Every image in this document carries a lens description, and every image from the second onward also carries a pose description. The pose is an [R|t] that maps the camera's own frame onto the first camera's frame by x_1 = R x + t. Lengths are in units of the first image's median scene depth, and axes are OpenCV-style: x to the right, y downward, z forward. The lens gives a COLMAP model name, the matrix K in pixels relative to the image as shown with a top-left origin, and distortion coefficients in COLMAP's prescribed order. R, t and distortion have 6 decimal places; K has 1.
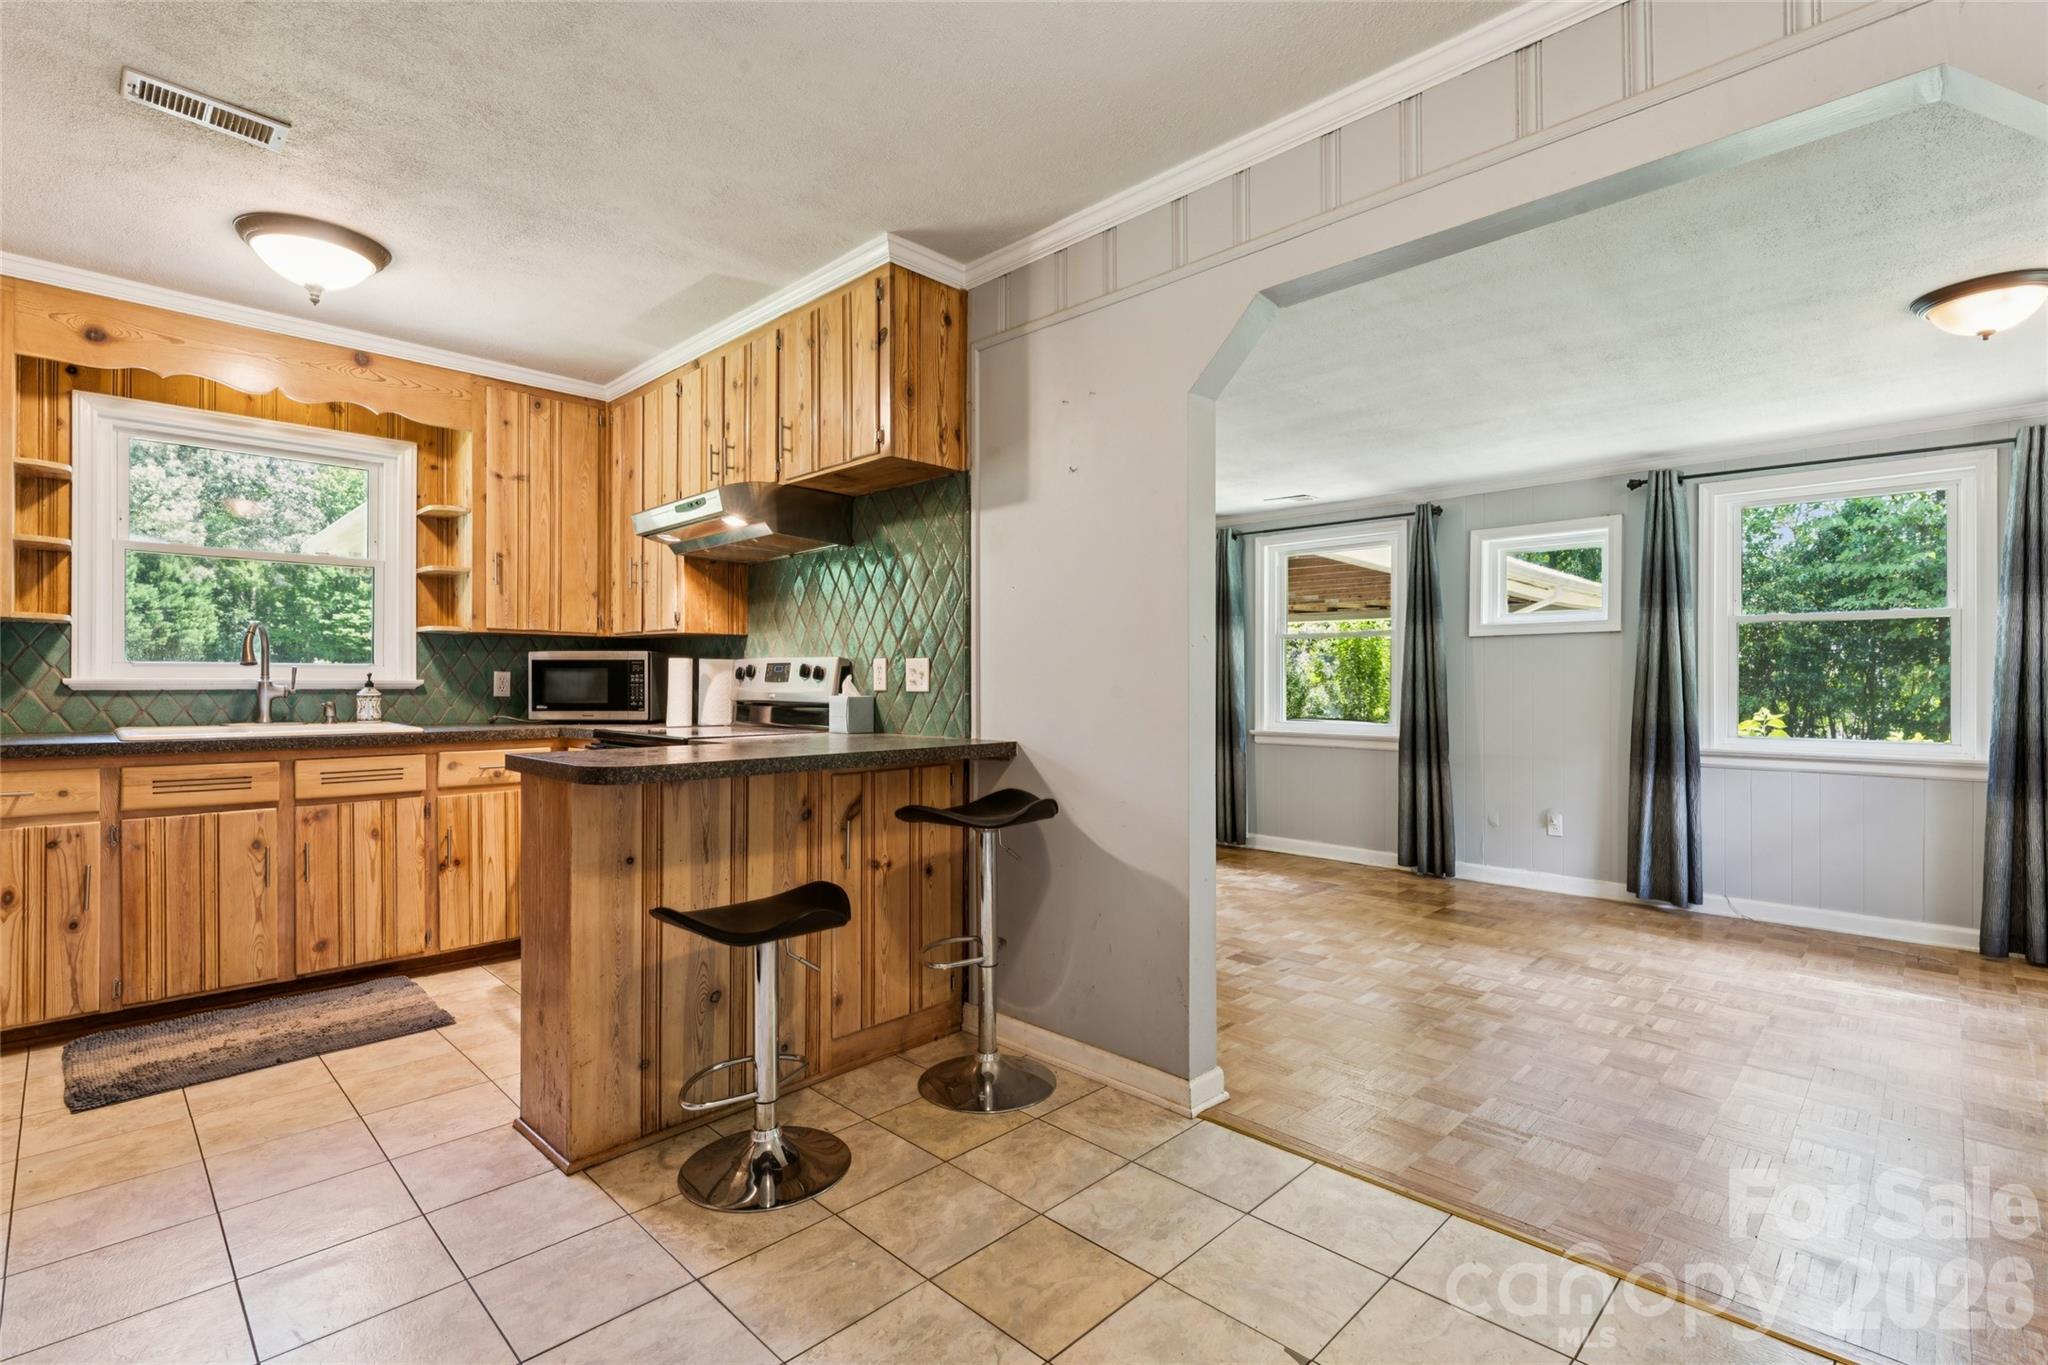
lens RADIAL K [[952.4, 0, 1008.7], [0, 952.4, 680.2], [0, 0, 1]] dist [-0.003039, 0.000956]
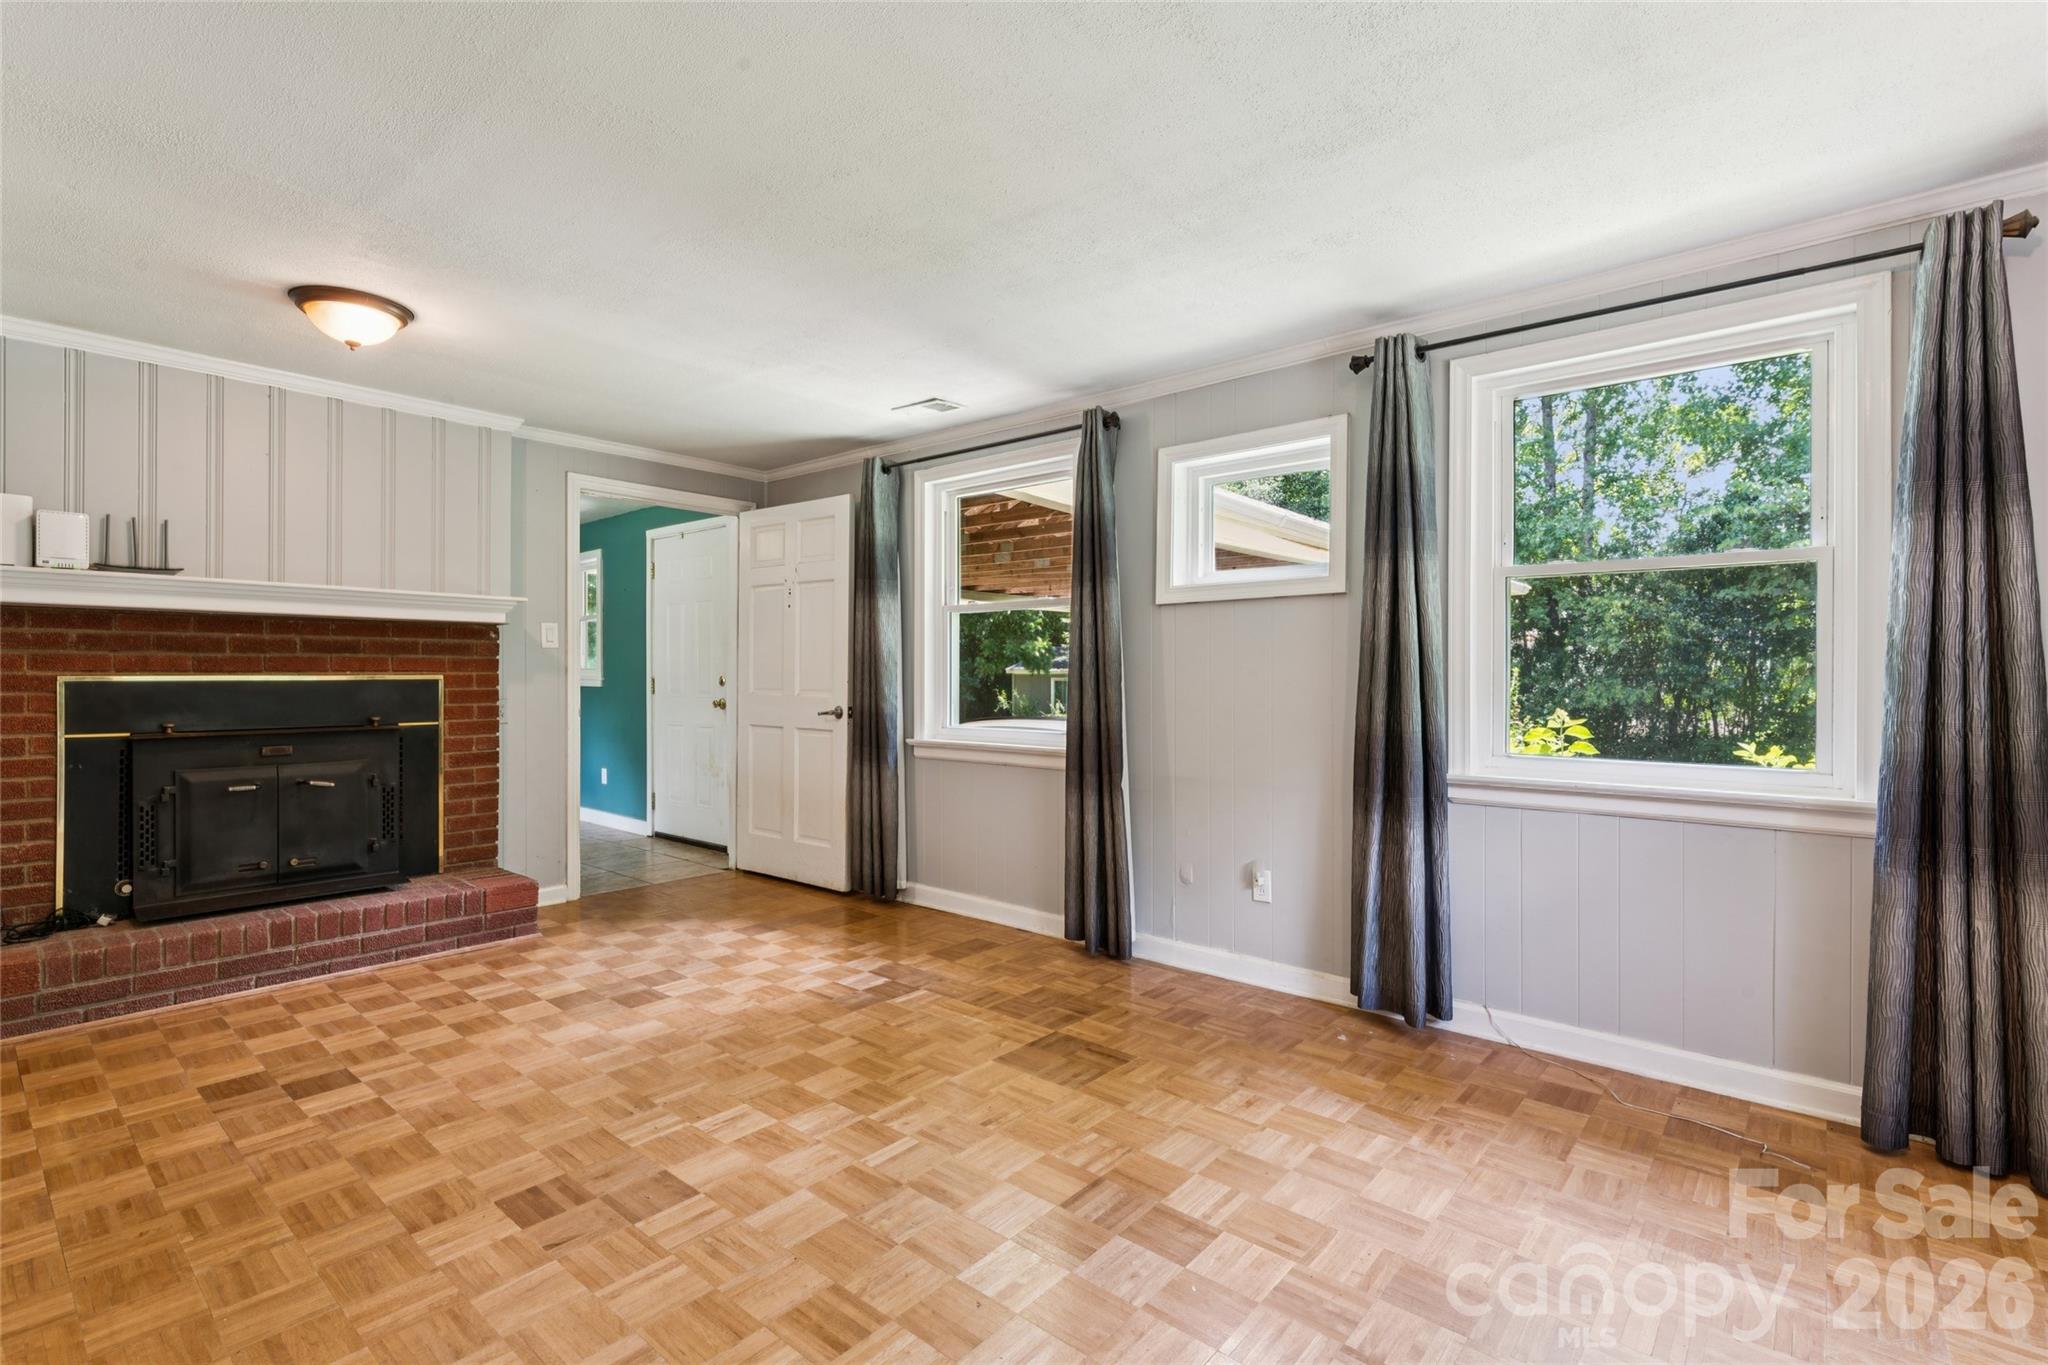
lens RADIAL K [[939.8, 0, 1020.3], [0, 939.8, 677.0], [0, 0, 1]] dist [-0.001252, -0.000402]
pose [[0.997582, -0.000392, 0.069498, 0.375779], [0.000155, 0.999994, 0.003412, 0.004102], [-0.069499, -0.003393, 0.997576, 0.371901]]
